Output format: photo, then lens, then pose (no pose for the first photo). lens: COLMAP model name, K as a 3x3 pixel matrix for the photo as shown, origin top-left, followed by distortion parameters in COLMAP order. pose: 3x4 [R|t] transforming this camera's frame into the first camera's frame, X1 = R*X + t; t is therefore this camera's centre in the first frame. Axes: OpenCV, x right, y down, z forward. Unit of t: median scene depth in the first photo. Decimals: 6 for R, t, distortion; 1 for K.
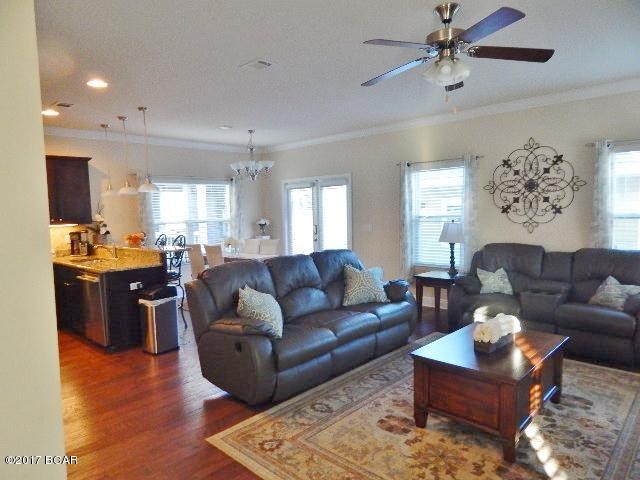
lens RADIAL K [[415.5, 0, 320.0], [0, 415.5, 240.0], [0, 0, 1]] dist [-0.002378, -0.009002]
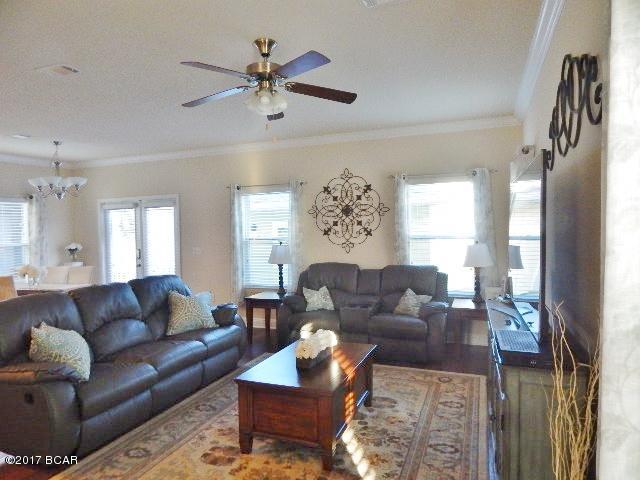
lens RADIAL K [[415.5, 0, 320.0], [0, 415.5, 240.0], [0, 0, 1]] dist [-0.002378, -0.009002]
pose [[0.925045, -0.009279, 0.379744, 0.022386], [0.029161, 0.998486, -0.046636, -0.002820], [-0.378736, 0.054214, 0.923916, -0.003588]]
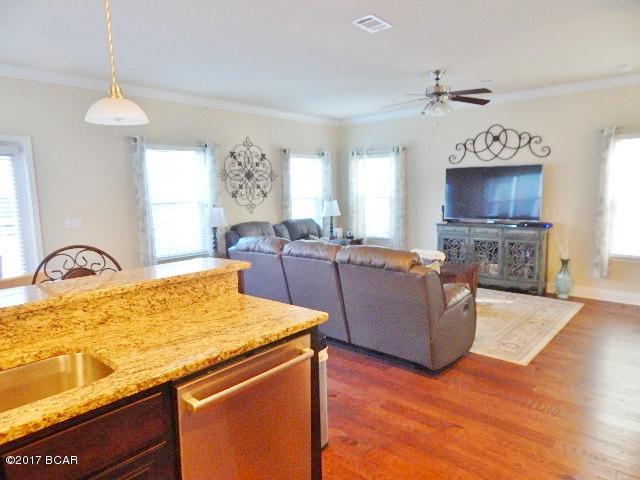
lens RADIAL K [[415.5, 0, 320.0], [0, 415.5, 240.0], [0, 0, 1]] dist [-0.002378, -0.009002]
pose [[-0.021417, -0.103353, 0.994414, -1.132303], [0.095196, 0.989912, 0.104935, -0.072571], [-0.995228, 0.096912, -0.011362, 1.214871]]
